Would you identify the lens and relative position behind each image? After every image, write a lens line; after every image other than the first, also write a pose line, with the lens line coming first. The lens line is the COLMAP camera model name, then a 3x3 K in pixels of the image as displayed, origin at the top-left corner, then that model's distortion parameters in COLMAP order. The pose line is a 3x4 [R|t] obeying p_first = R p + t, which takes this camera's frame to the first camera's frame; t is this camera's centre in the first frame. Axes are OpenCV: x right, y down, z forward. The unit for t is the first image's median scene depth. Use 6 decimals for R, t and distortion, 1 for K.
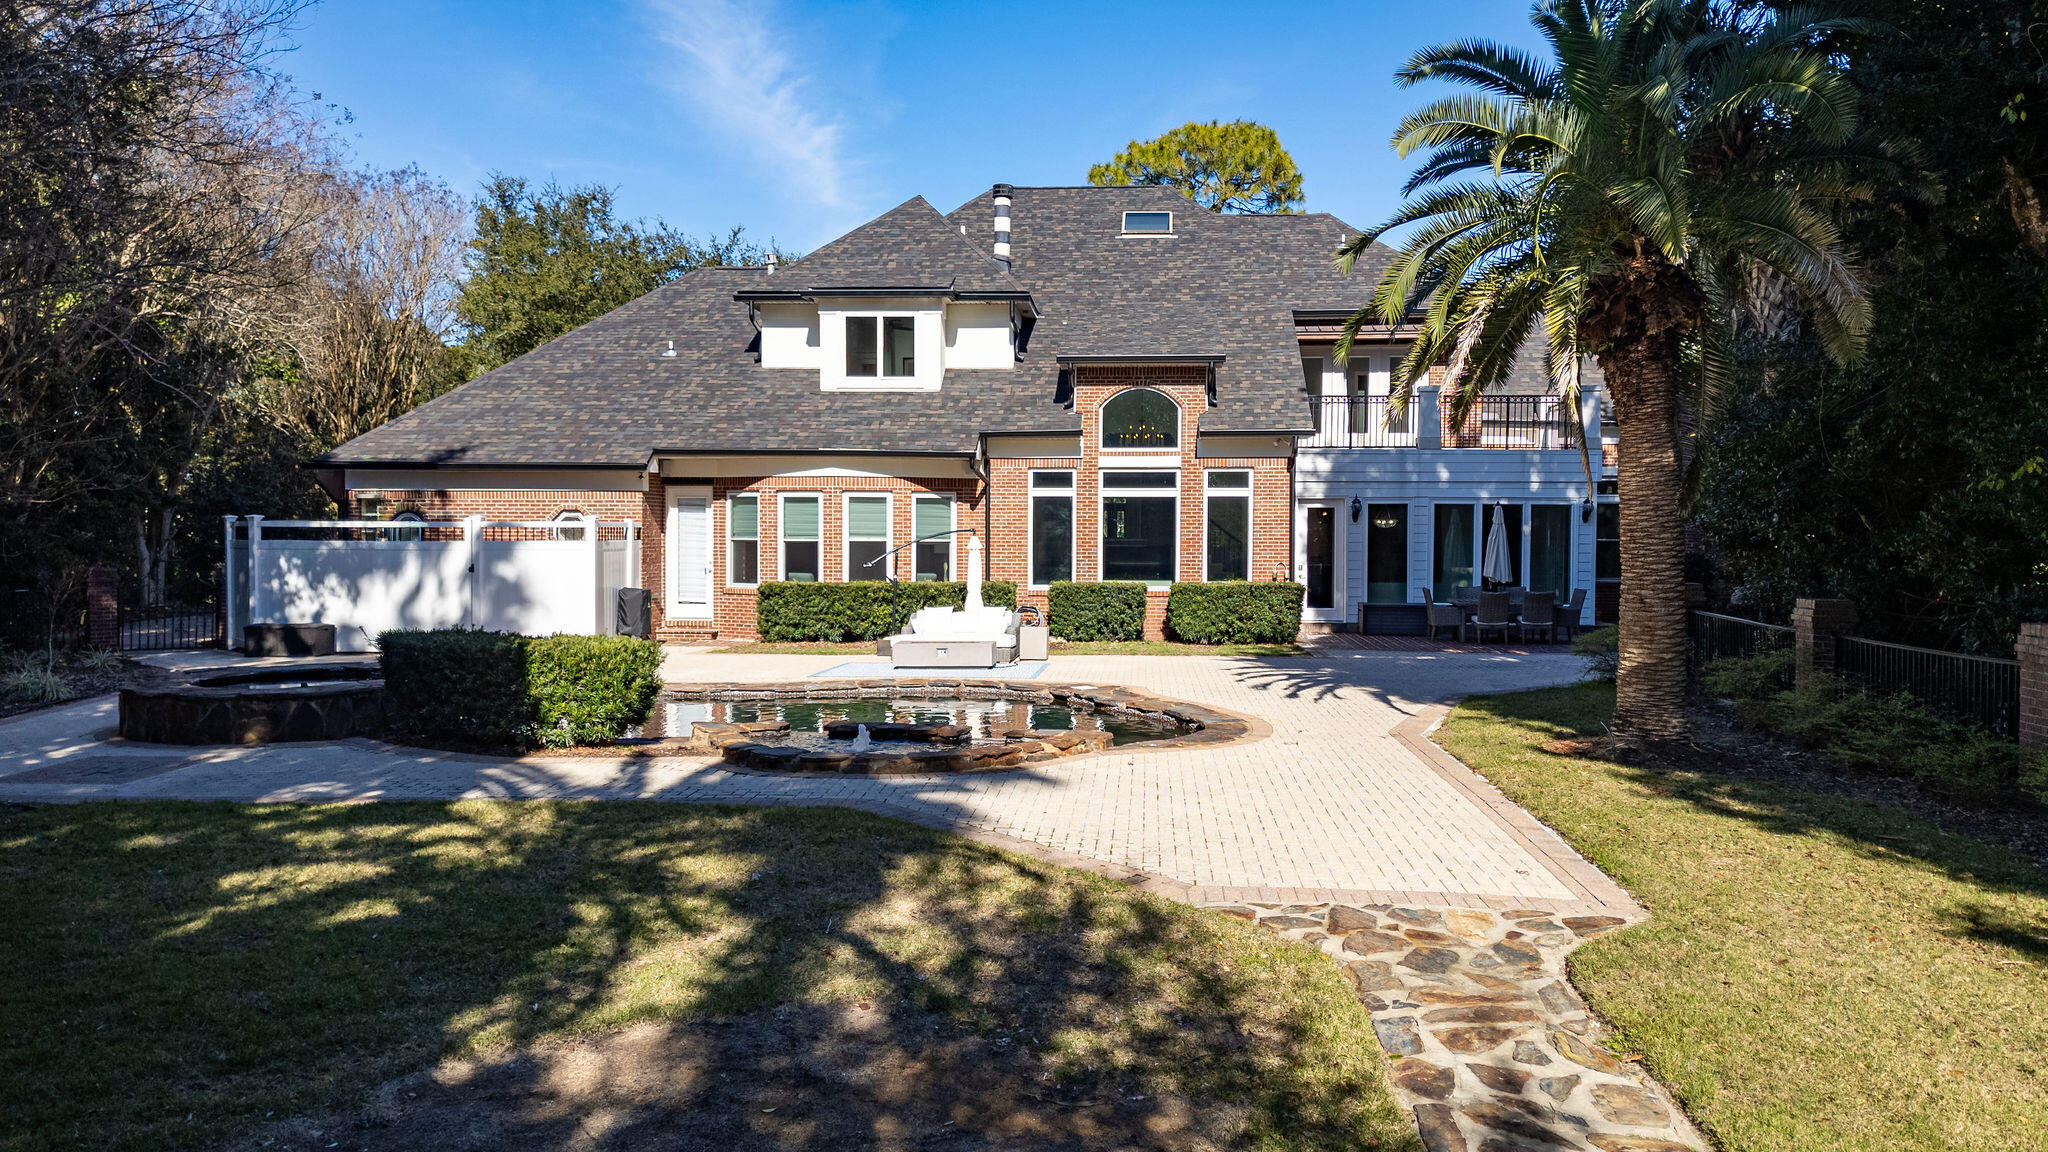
lens RADIAL K [[1426.6, 0, 1050.8], [0, 1426.6, 550.2], [0, 0, 1]] dist [0.027016, -0.011577]
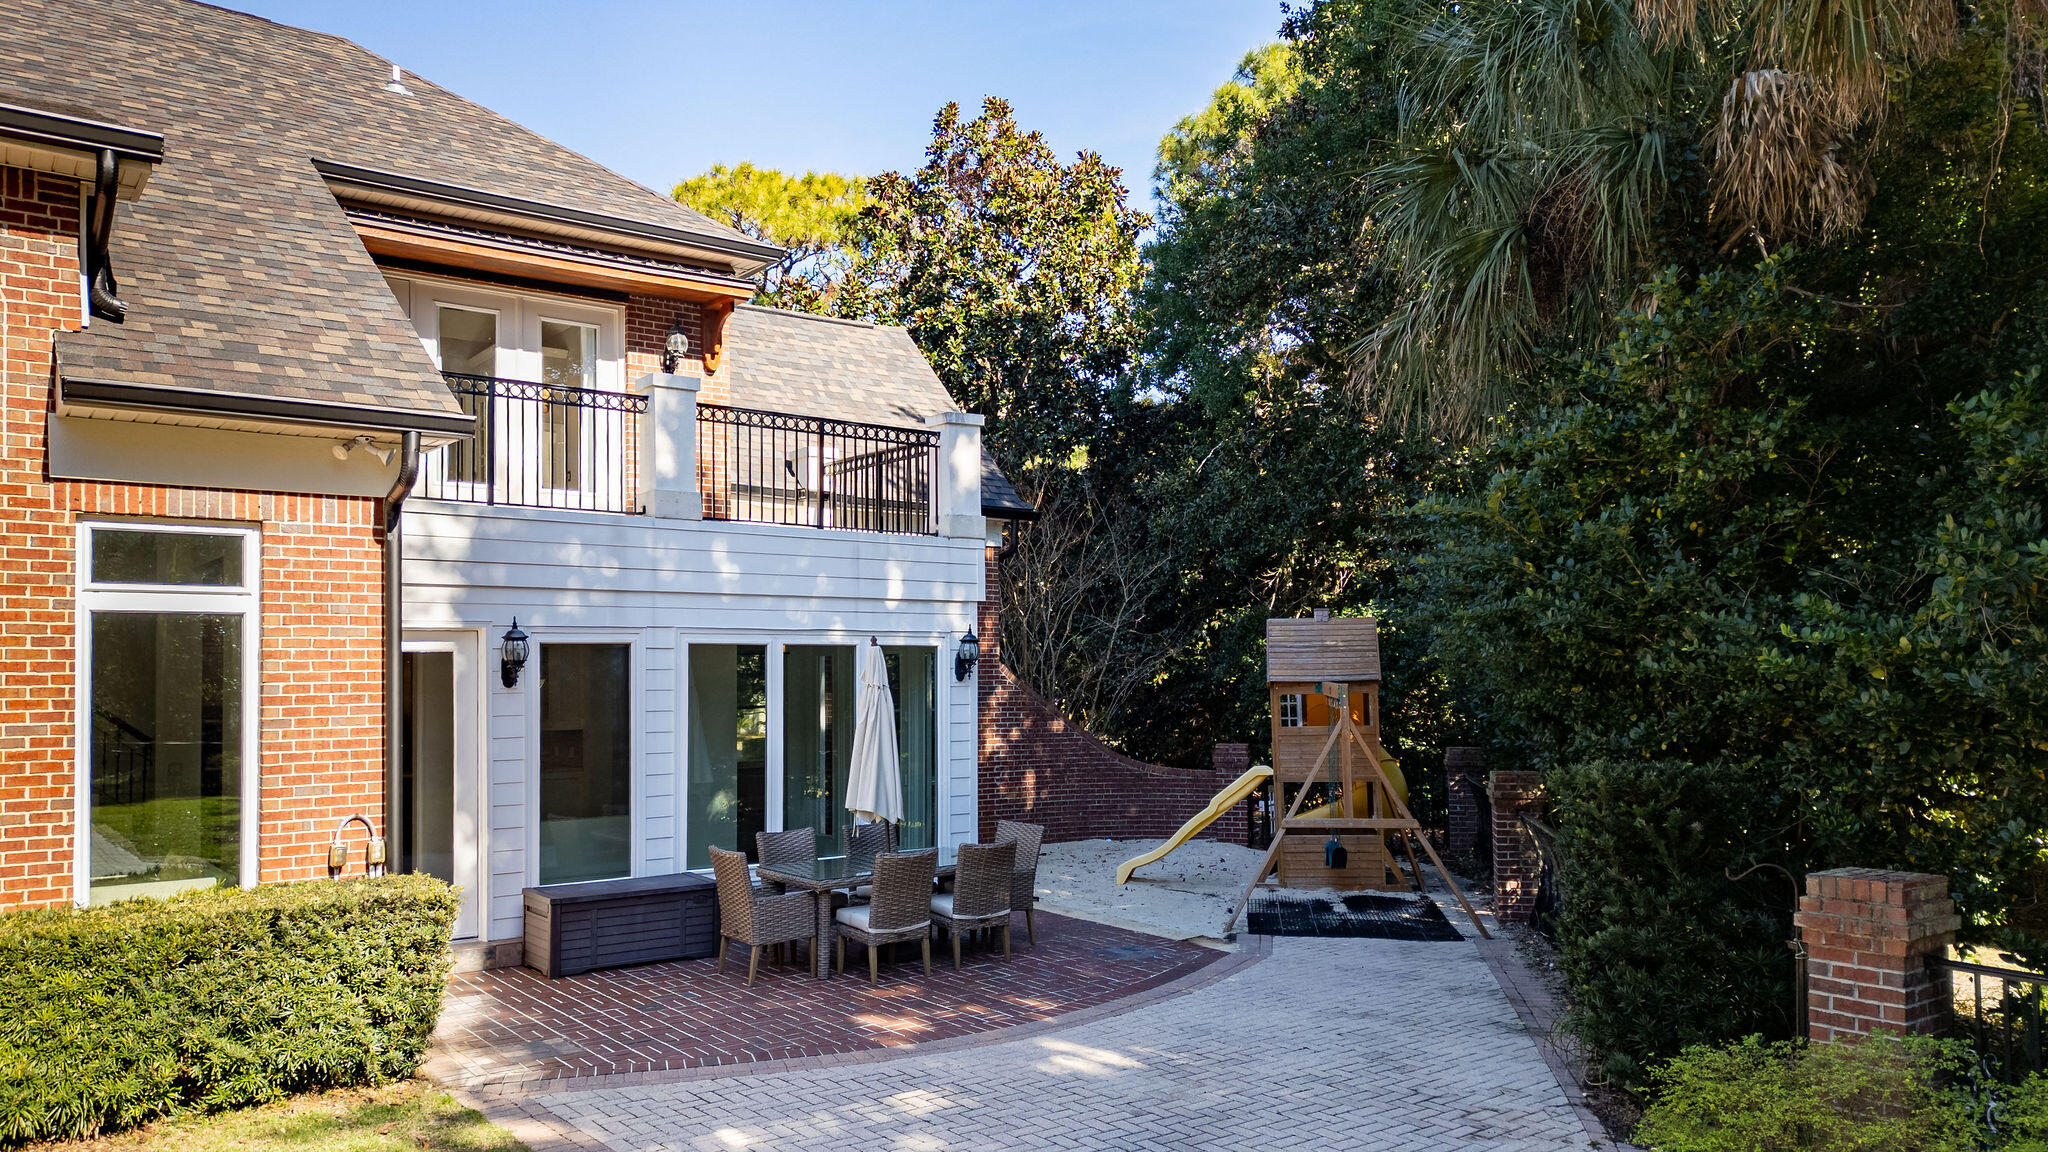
lens RADIAL K [[1496.4, 0, 1035.0], [0, 1496.4, 642.0], [0, 0, 1]] dist [0.037022, -0.016511]
pose [[0.756353, 0.003487, 0.654154, 0.051254], [0.026041, 0.999033, -0.035435, -0.014787], [-0.653645, 0.043836, 0.755531, 0.622808]]
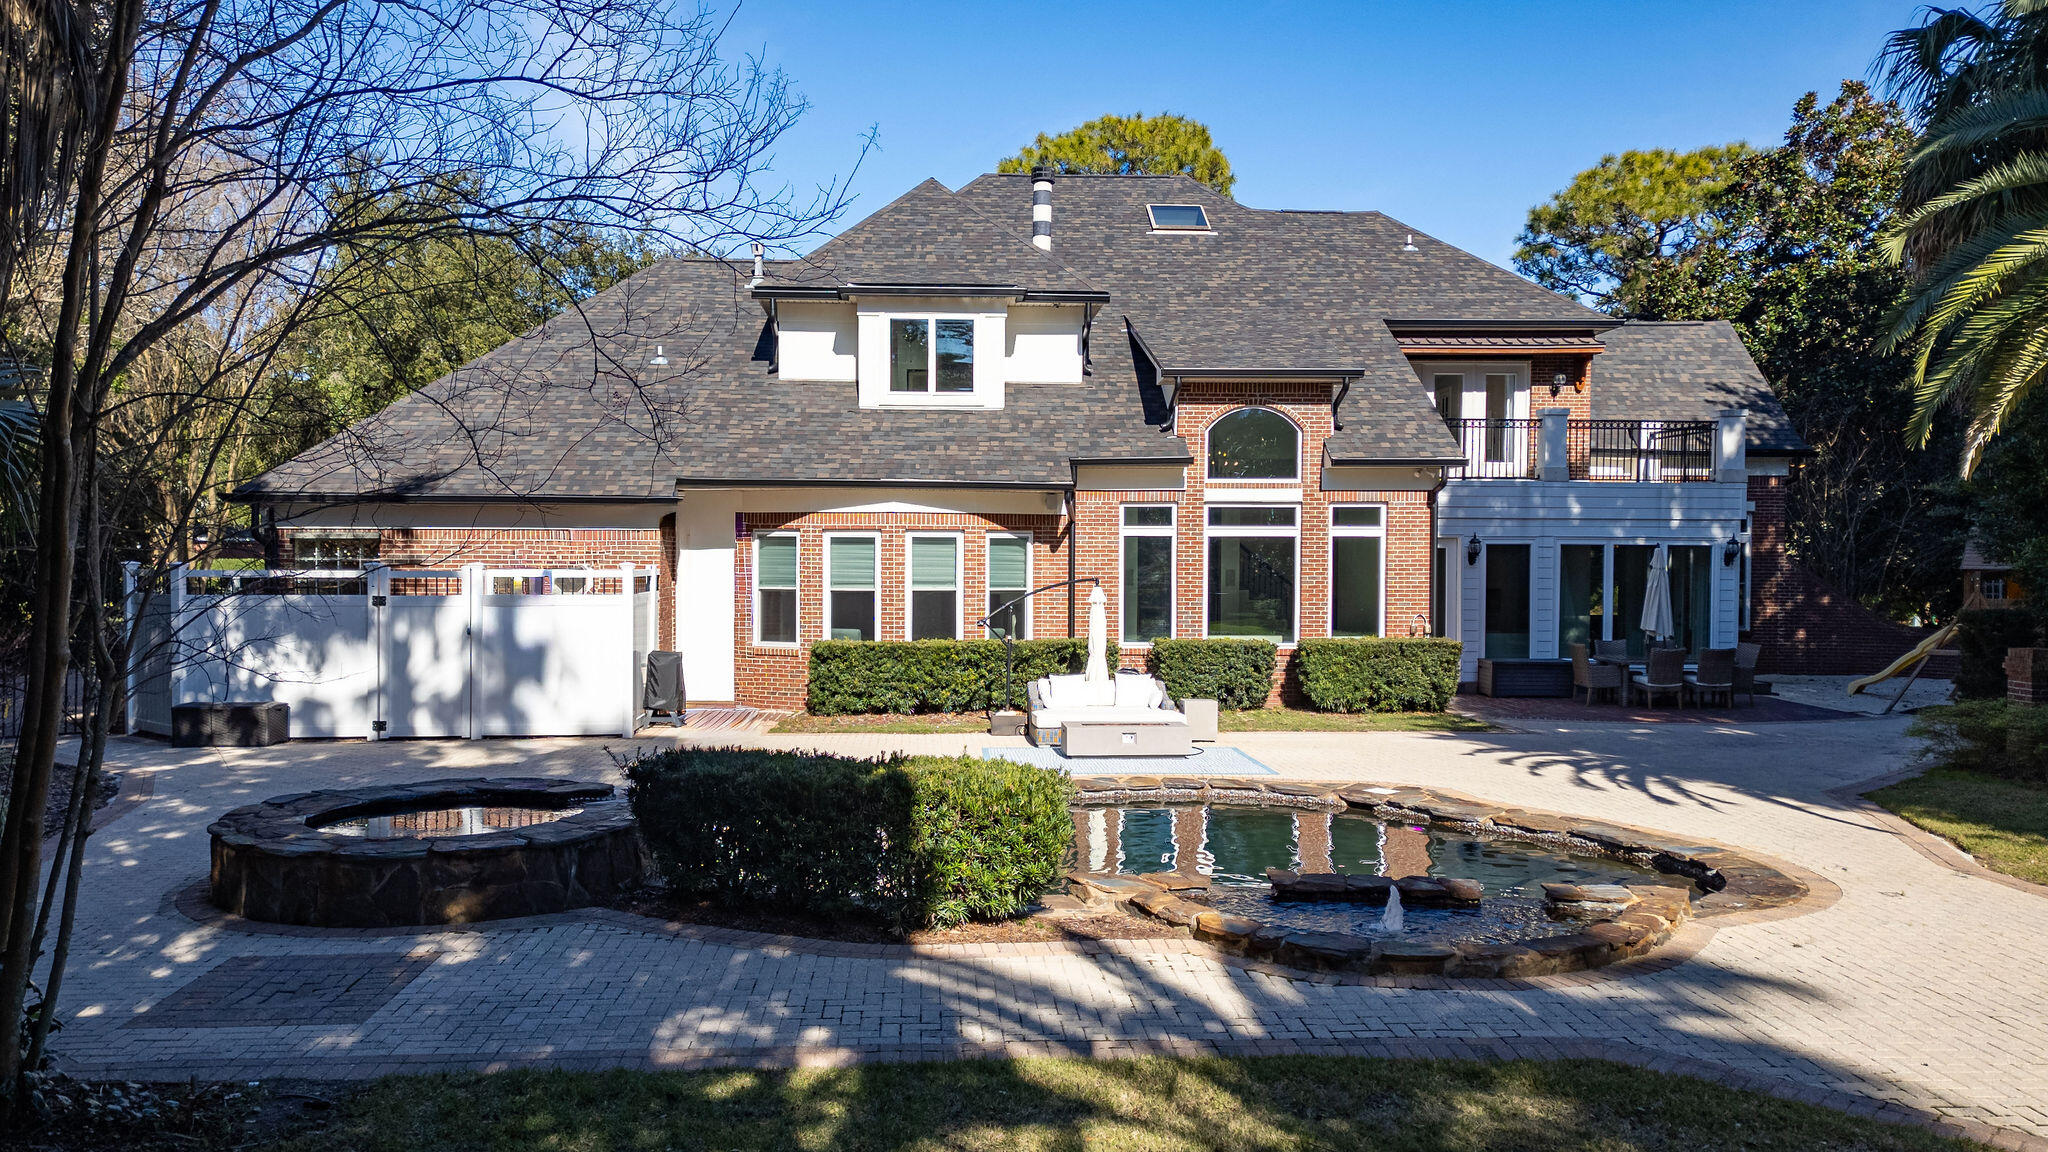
lens RADIAL K [[1496.4, 0, 964.6], [0, 1496.4, 577.3], [0, 0, 1]] dist [0.037022, -0.016511]
pose [[0.995761, -0.001428, 0.091970, -0.187465], [0.001382, 0.999999, 0.000564, -0.014234], [-0.091971, -0.000435, 0.995762, 0.133287]]
